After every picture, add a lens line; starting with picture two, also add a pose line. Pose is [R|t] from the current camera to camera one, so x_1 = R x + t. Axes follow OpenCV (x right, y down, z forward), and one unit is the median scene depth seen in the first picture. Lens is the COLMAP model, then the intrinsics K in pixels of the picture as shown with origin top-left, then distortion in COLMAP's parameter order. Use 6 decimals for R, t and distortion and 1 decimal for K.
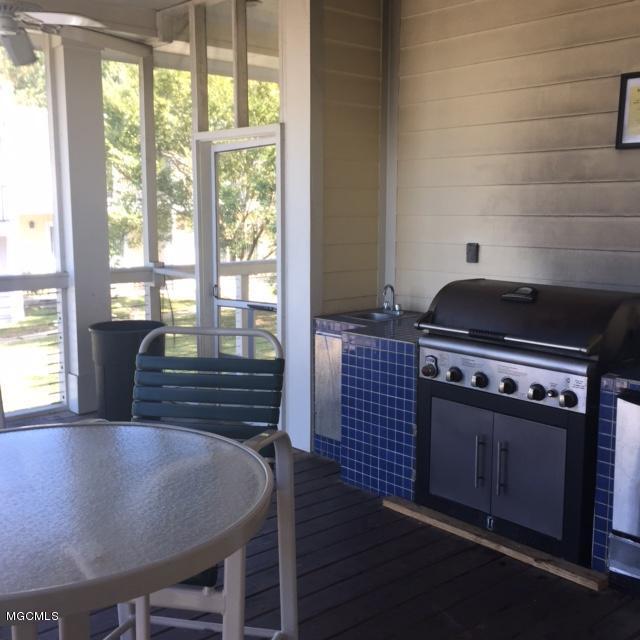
lens RADIAL K [[785.0, 0, 318.5], [0, 785.0, 323.1], [0, 0, 1]] dist [0.038262, 0.000000]
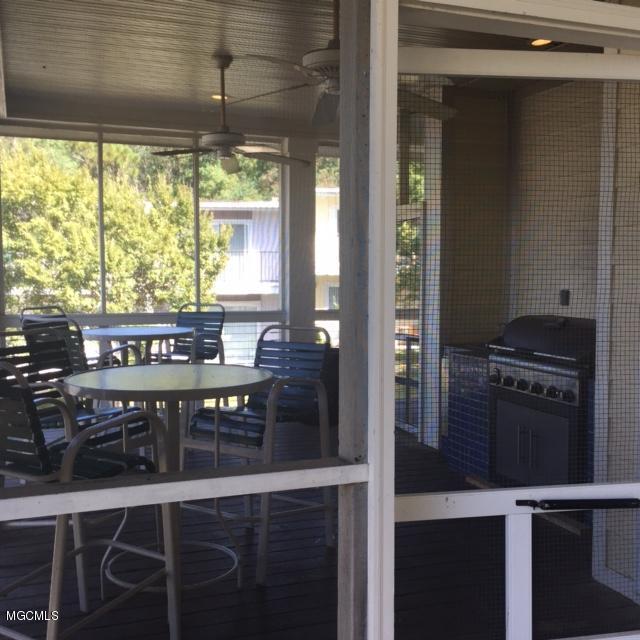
lens RADIAL K [[785.0, 0, 320.8], [0, 785.0, 318.8], [0, 0, 1]] dist [0.038262, 0.000000]
pose [[0.934829, 0.020795, -0.354488, 0.336064], [-0.051909, 0.995562, -0.078490, 0.077821], [0.351283, 0.091776, 0.931760, -0.382677]]
